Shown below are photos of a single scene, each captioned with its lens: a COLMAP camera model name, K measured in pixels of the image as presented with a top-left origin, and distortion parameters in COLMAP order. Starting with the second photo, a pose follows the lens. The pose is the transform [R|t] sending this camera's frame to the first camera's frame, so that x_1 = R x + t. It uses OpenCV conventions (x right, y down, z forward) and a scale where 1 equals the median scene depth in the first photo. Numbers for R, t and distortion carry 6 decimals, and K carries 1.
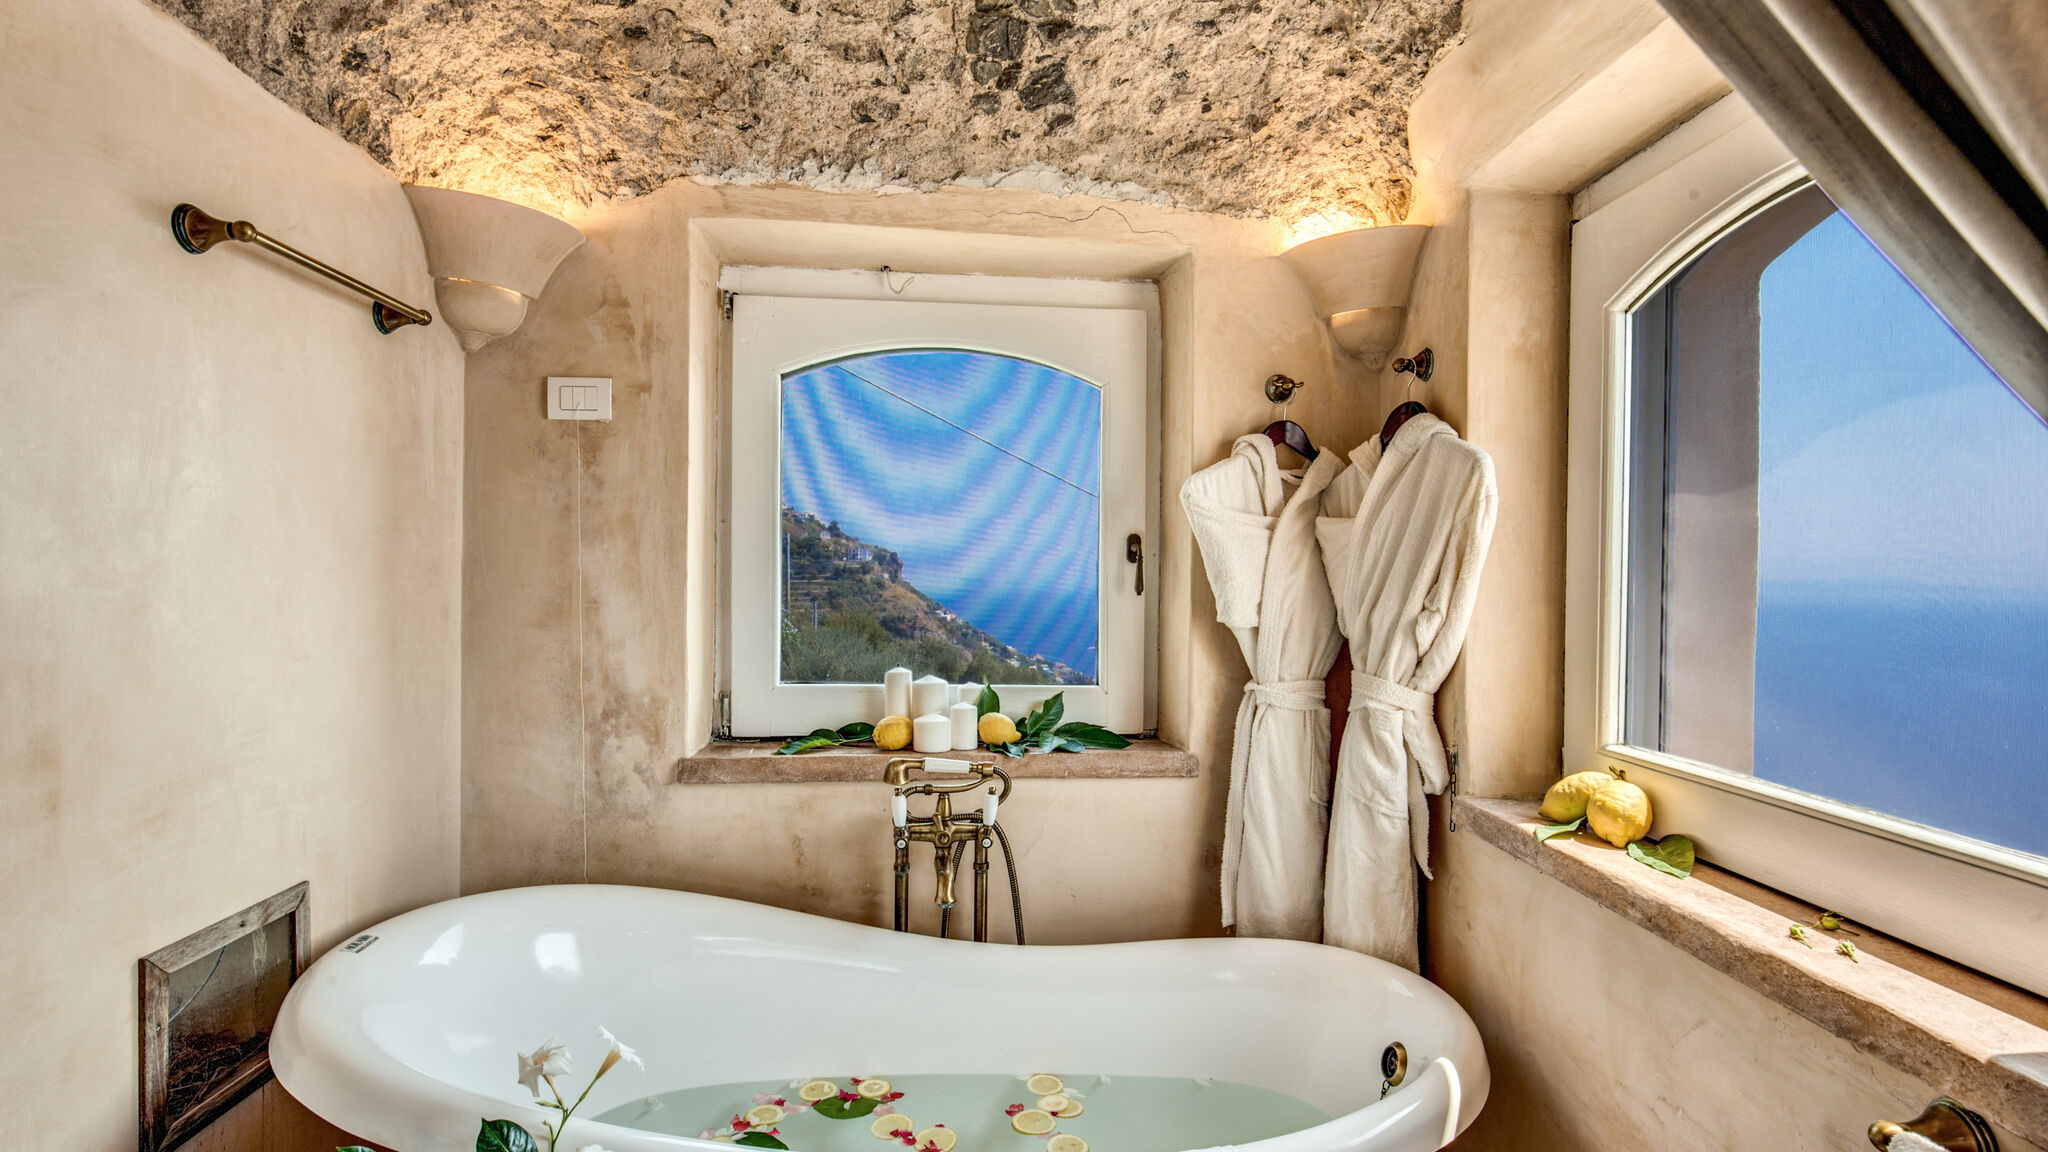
lens RADIAL K [[952.5, 0, 1029.1], [0, 952.5, 582.6], [0, 0, 1]] dist [-0.003444, -0.000925]
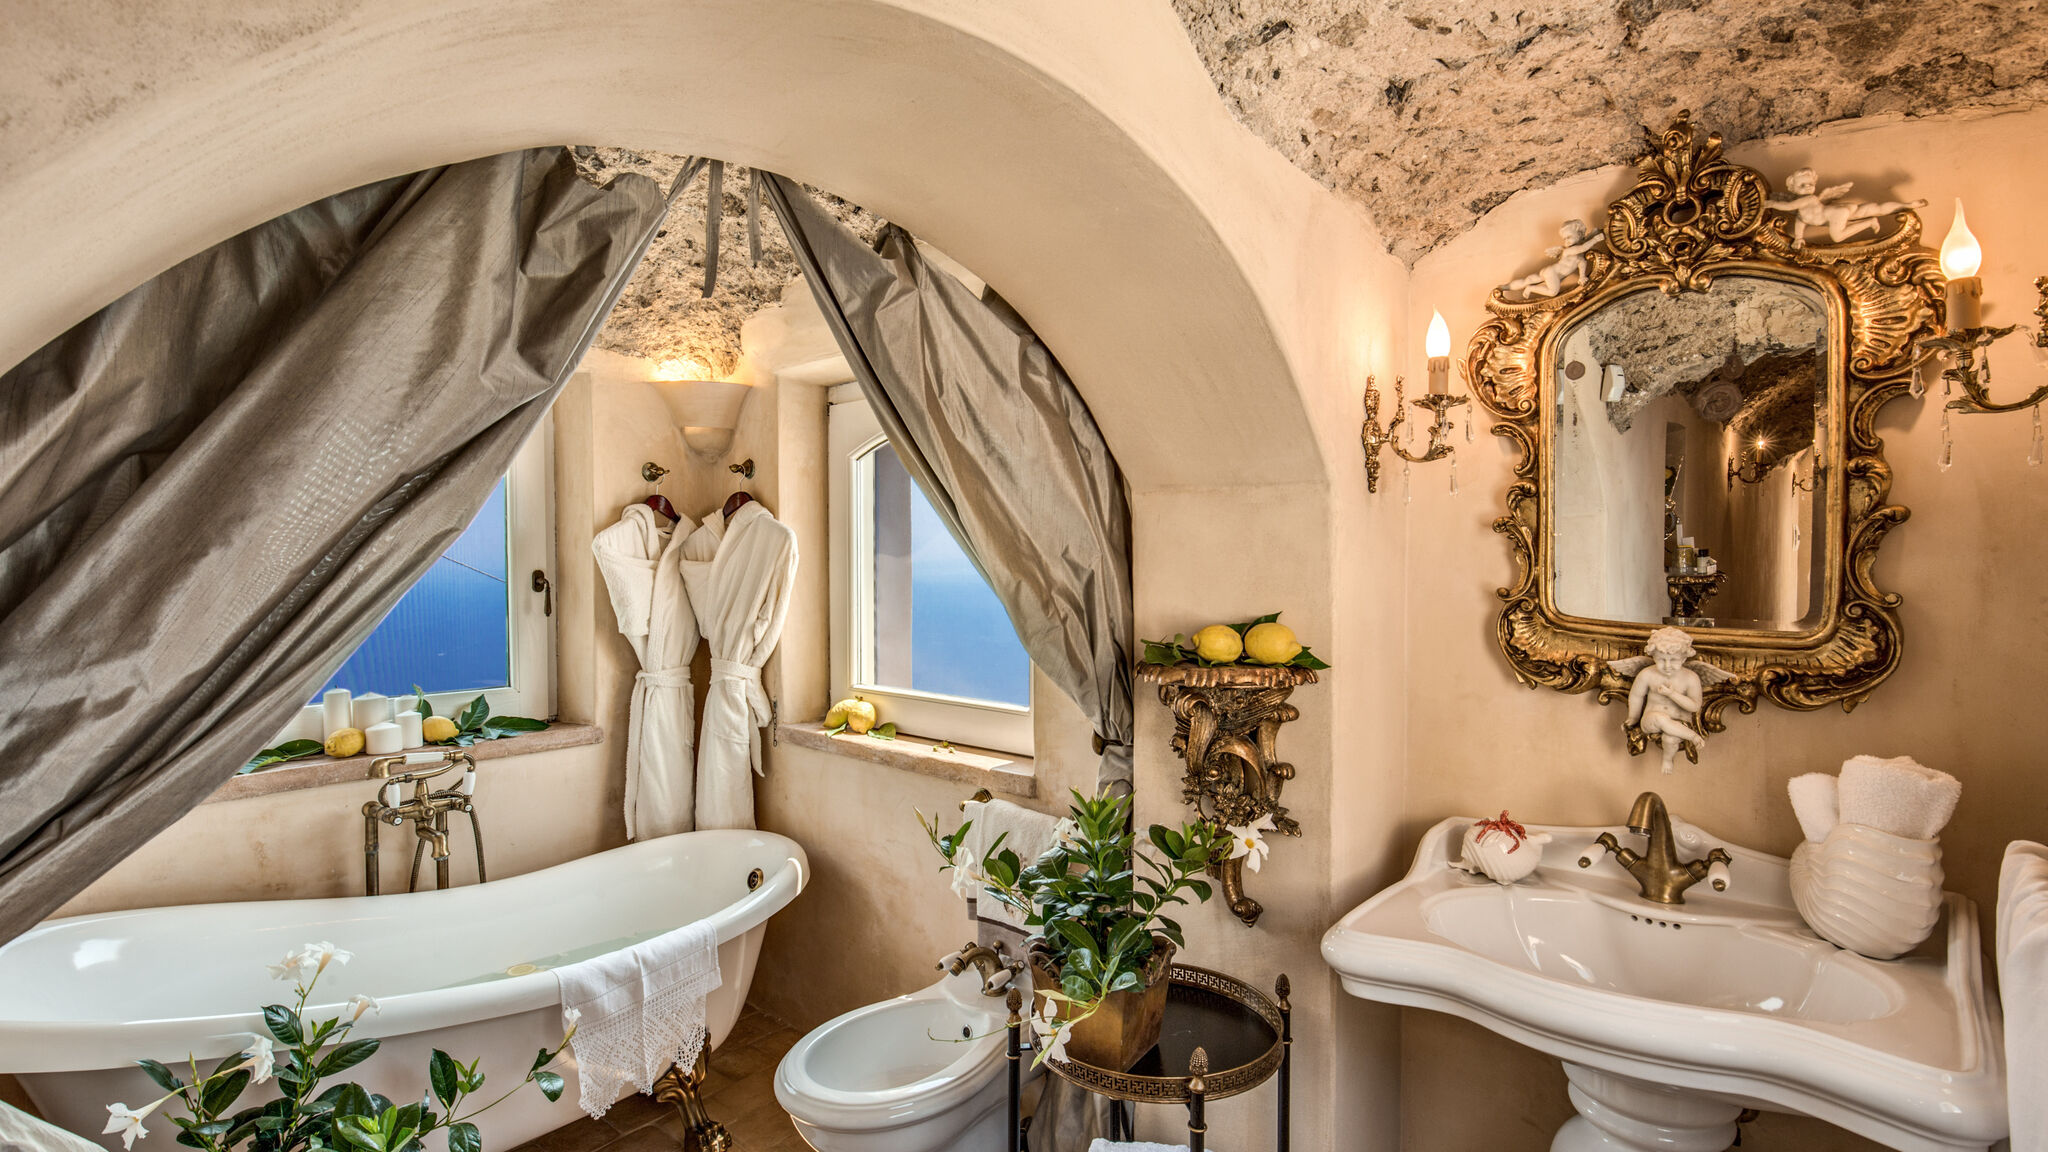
lens RADIAL K [[952.5, 0, 1027.4], [0, 952.5, 576.6], [0, 0, 1]] dist [-0.003444, -0.000925]
pose [[0.693450, -0.023277, 0.720128, -0.427567], [0.015367, 0.999728, 0.017517, -0.062645], [-0.720340, -0.001082, 0.693620, -0.475821]]
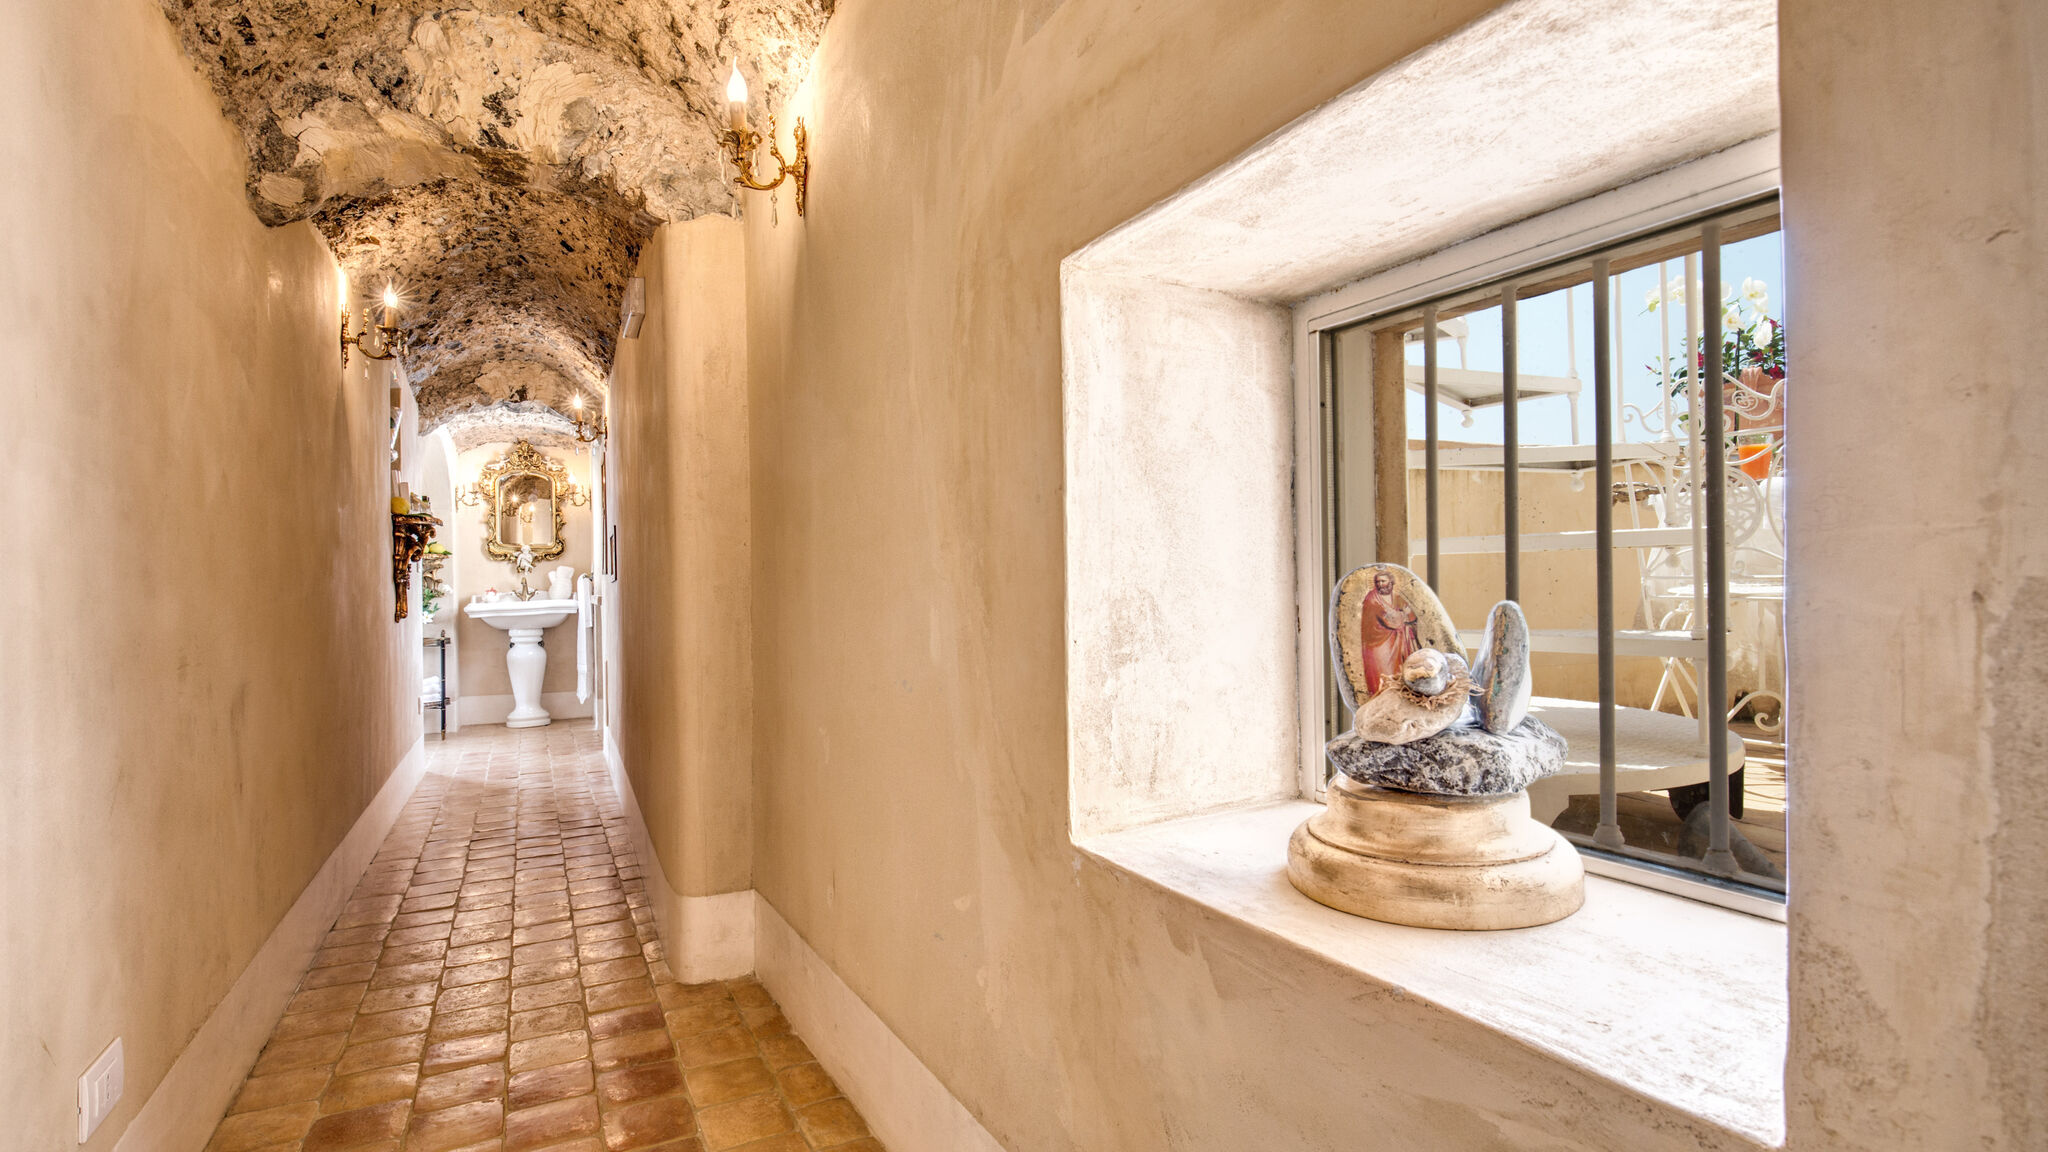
lens RADIAL K [[952.5, 0, 1017.4], [0, 952.5, 580.3], [0, 0, 1]] dist [-0.003444, -0.000925]
pose [[-0.402876, -0.005467, 0.915238, -3.771408], [0.018170, 0.999737, 0.013970, 0.127317], [-0.915074, 0.022259, -0.402671, -0.576004]]
